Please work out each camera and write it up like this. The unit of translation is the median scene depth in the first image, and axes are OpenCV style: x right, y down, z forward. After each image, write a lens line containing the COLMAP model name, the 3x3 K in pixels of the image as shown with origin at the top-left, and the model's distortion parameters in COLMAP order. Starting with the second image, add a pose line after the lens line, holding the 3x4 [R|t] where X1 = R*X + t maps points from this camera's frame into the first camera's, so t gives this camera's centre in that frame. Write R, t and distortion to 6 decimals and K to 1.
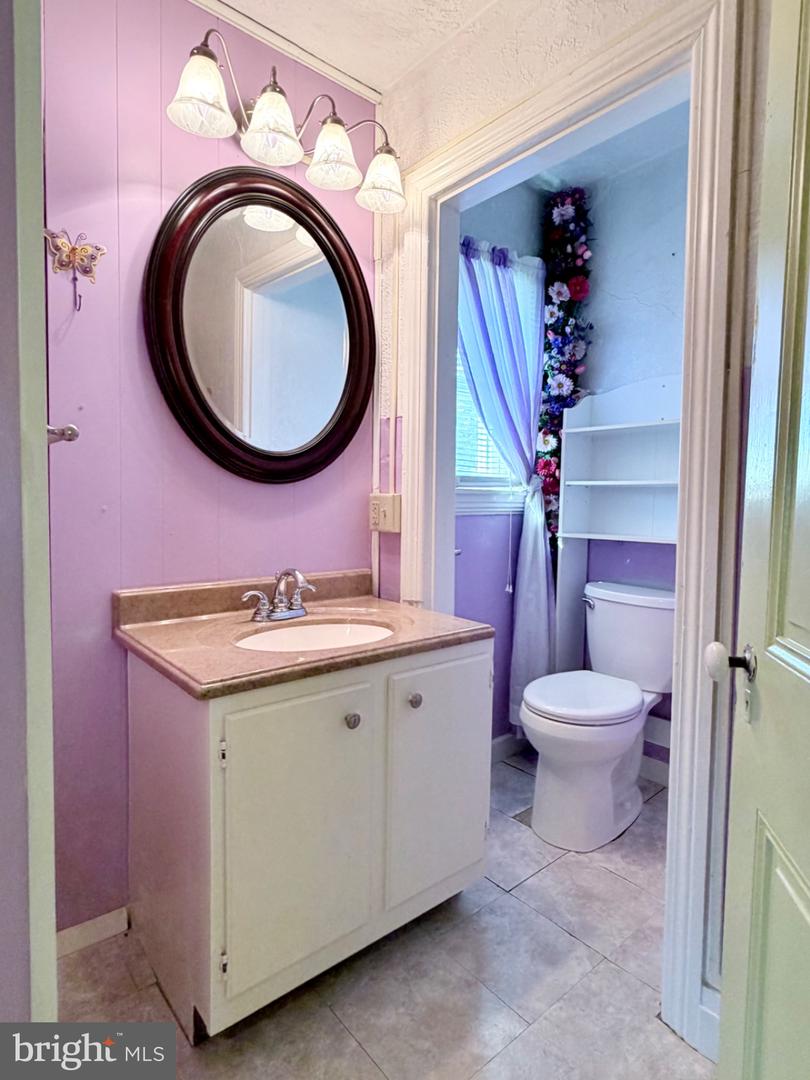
lens RADIAL K [[603.4, 0, 409.4], [0, 603.4, 534.8], [0, 0, 1]] dist [0.002103, -0.000963]
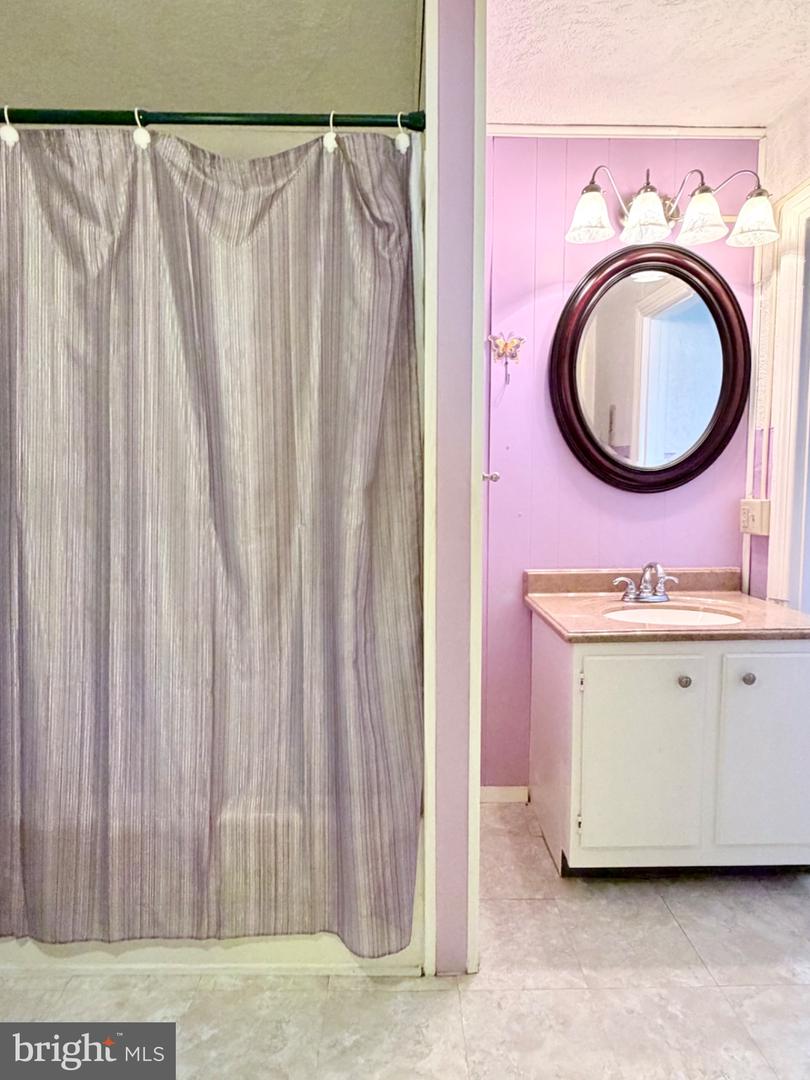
lens RADIAL K [[603.4, 0, 404.4], [0, 603.4, 538.4], [0, 0, 1]] dist [0.002103, -0.000963]
pose [[0.771822, 0.032841, -0.634991, 0.196482], [-0.021214, 0.999439, 0.025904, -0.014798], [0.635485, -0.006523, 0.772085, -0.293595]]
